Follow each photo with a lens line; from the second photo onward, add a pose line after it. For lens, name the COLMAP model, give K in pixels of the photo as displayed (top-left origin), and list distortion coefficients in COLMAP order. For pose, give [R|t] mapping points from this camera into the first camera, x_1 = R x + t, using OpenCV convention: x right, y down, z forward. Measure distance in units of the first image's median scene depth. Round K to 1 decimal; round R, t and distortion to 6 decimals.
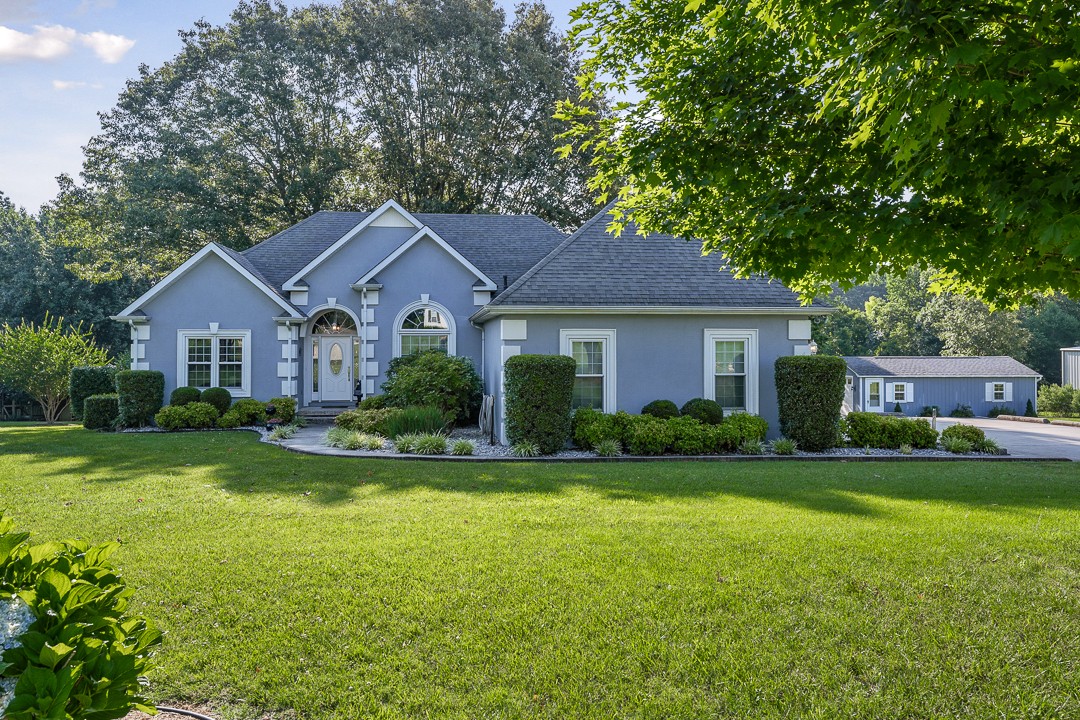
lens RADIAL K [[471.7, 0, 540.0], [0, 471.7, 360.0], [0, 0, 1]] dist [-0.000080, -0.000199]
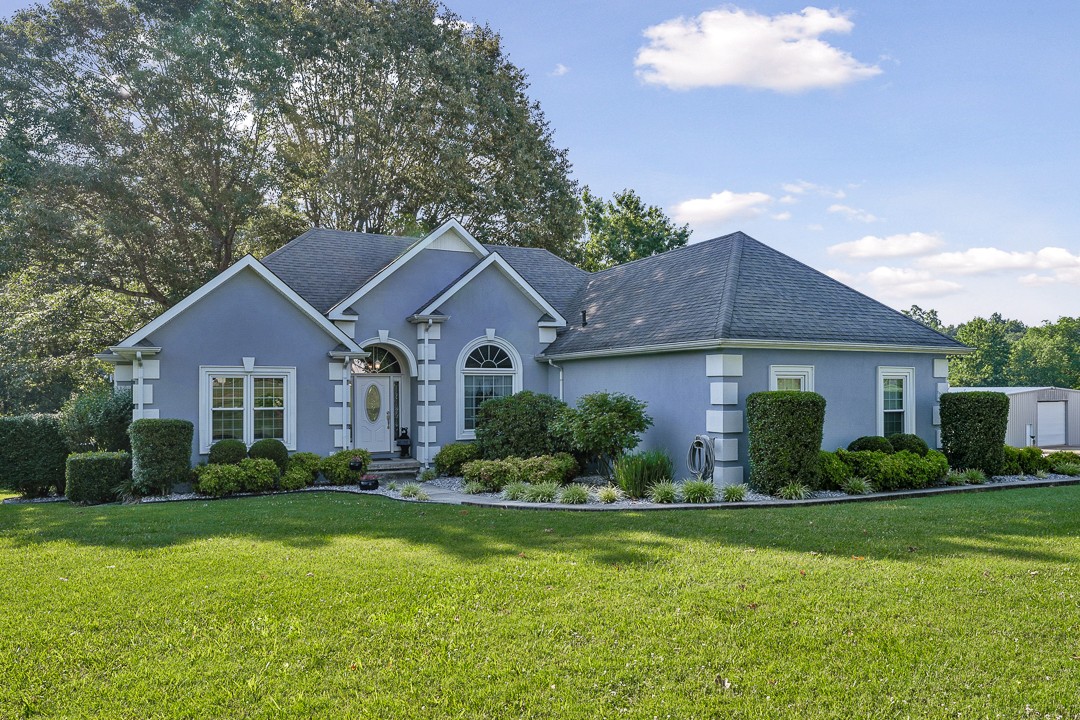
lens RADIAL K [[485.9, 0, 539.9], [0, 485.9, 402.4], [0, 0, 1]] dist [-0.001271, -0.000186]
pose [[0.972712, -0.009883, 0.231804, -0.407218], [0.011728, 0.999910, -0.006583, 0.006990], [-0.231718, 0.009122, 0.972740, 0.097542]]
